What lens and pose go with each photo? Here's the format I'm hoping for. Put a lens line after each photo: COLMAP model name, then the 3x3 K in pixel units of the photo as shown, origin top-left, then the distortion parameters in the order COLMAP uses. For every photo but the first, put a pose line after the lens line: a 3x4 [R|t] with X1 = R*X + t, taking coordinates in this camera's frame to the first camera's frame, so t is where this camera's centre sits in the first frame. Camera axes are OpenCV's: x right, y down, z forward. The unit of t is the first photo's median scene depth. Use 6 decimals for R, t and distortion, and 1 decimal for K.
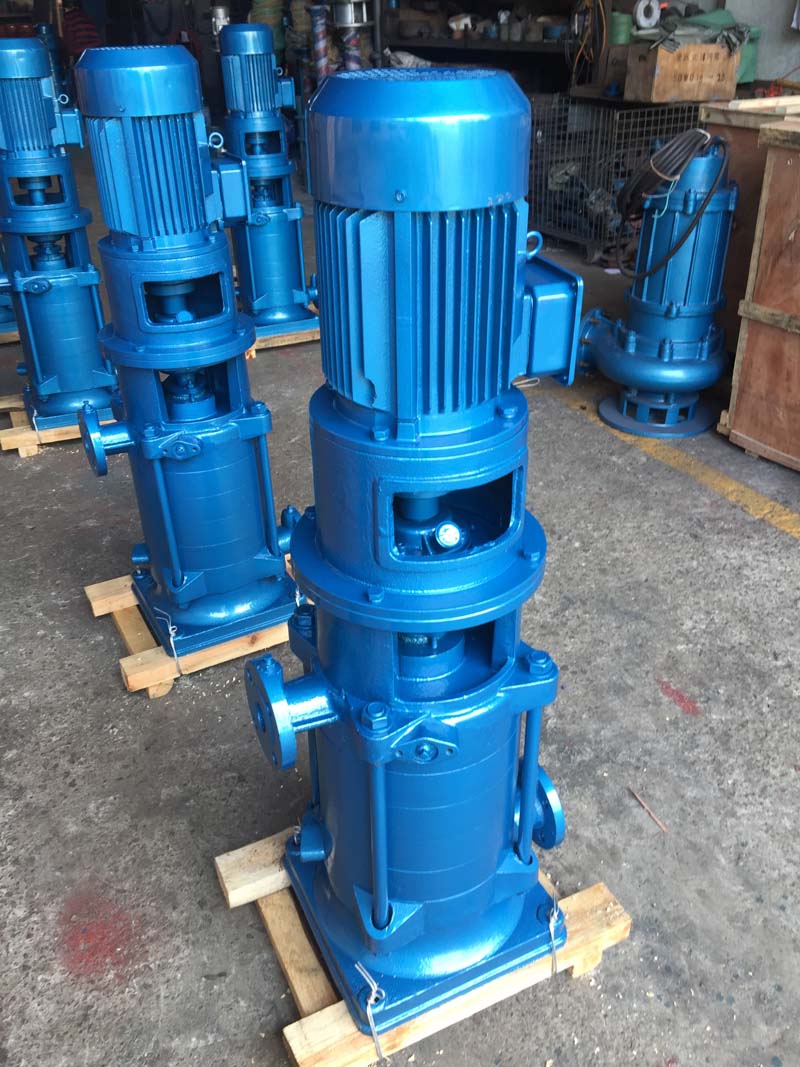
lens RADIAL K [[892.3, 0, 400.1], [0, 892.3, 530.8], [0, 0, 1]] dist [0.062249, -0.052274]
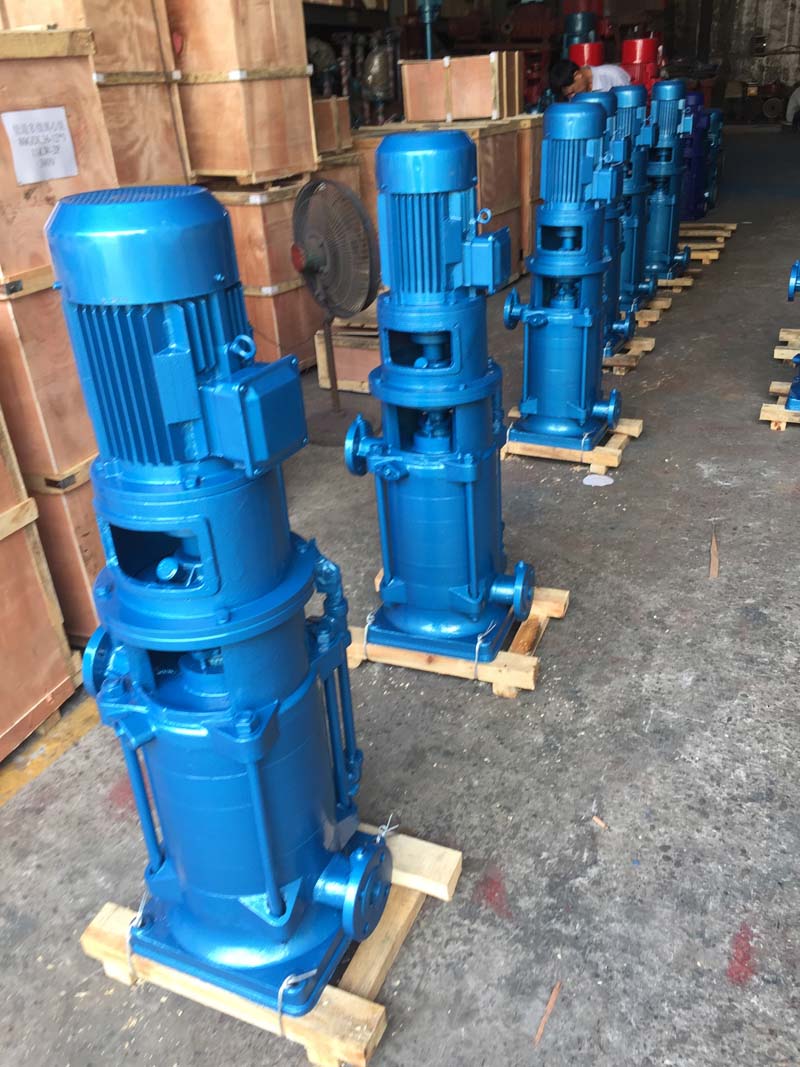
lens RADIAL K [[892.3, 0, 399.8], [0, 892.3, 535.5], [0, 0, 1]] dist [0.062249, -0.052274]
pose [[0.644127, 0.327168, -0.691420, 0.533547], [-0.343180, 0.931439, 0.121034, -0.143323], [0.683614, 0.159320, 0.712243, 0.182616]]
